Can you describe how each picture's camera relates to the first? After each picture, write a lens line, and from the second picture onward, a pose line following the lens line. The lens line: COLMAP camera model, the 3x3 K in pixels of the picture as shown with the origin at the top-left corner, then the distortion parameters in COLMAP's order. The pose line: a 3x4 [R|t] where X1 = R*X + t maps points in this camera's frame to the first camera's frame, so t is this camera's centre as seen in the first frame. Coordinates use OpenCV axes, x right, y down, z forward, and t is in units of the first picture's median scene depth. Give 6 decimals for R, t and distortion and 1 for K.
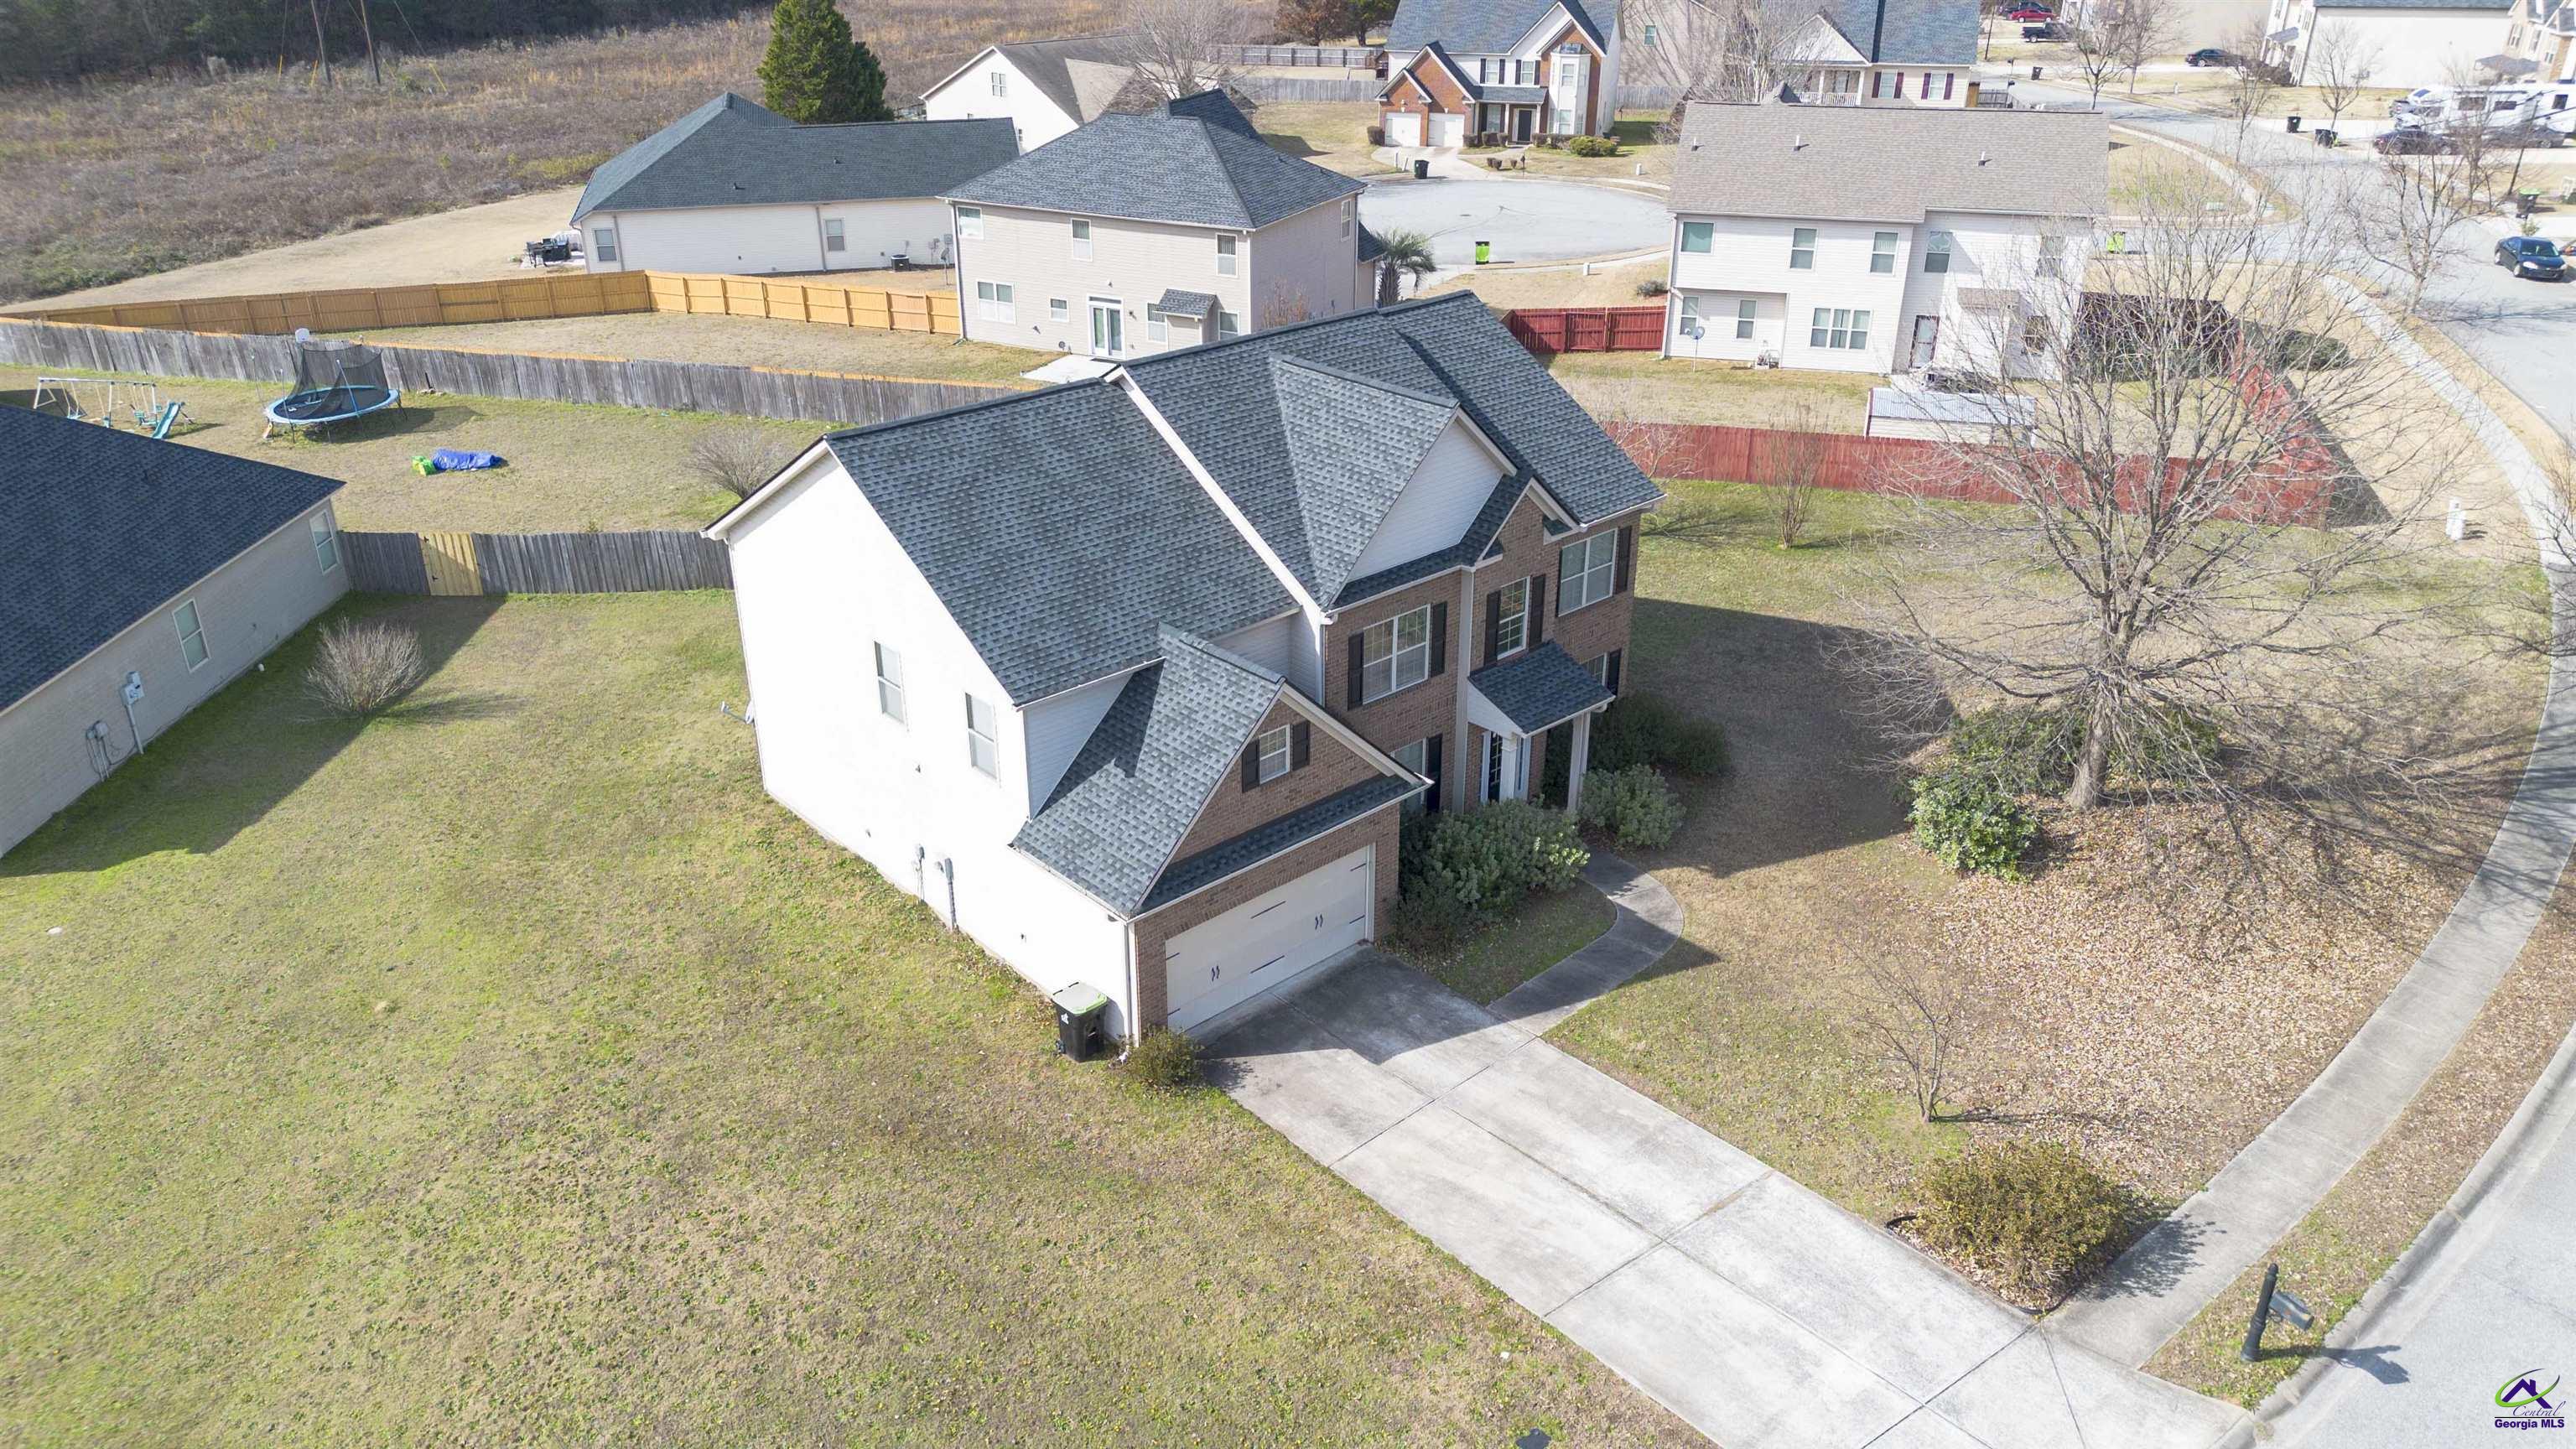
lens RADIAL K [[1827.3, 0, 1288.0], [0, 1827.3, 724.5], [0, 0, 1]] dist [0.066427, -0.061329]
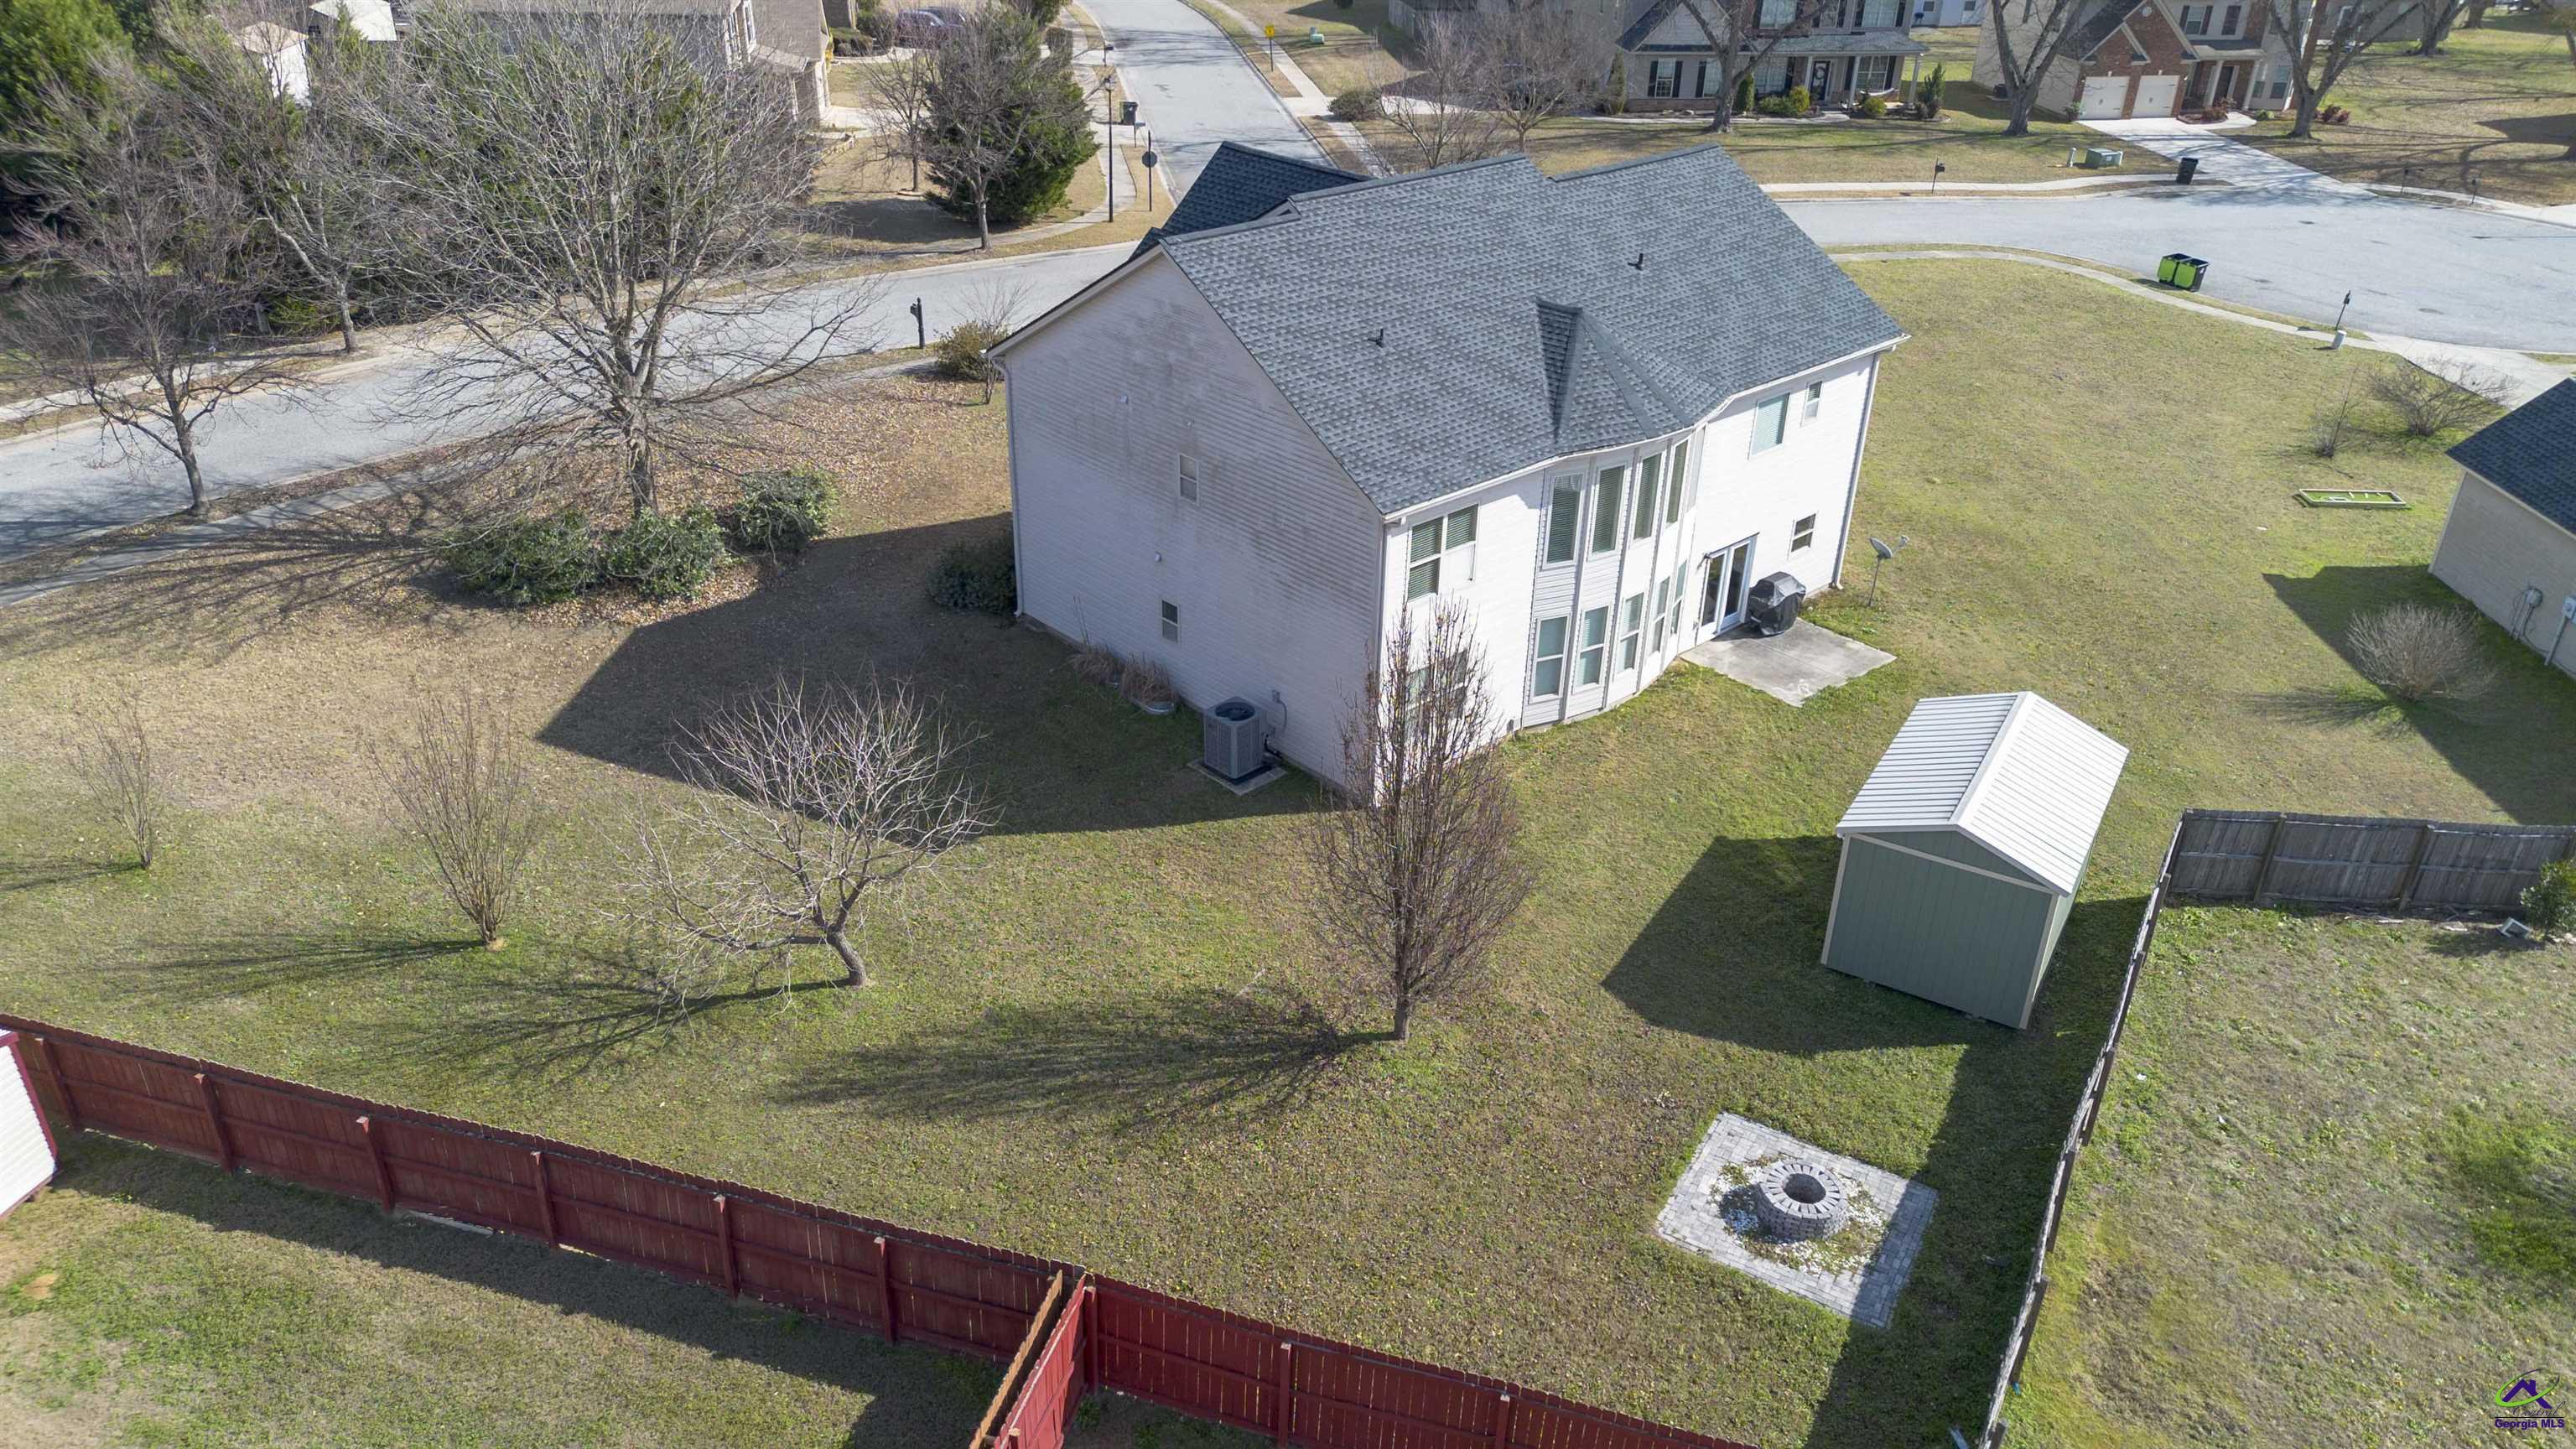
lens RADIAL K [[1827.3, 0, 1288.0], [0, 1827.3, 724.5], [0, 0, 1]] dist [0.066427, -0.061329]
pose [[-0.999756, -0.016248, -0.014947, 0.033035], [-0.021584, 0.577024, 0.816442, -0.473313], [-0.004641, 0.816565, -0.577234, 1.007858]]
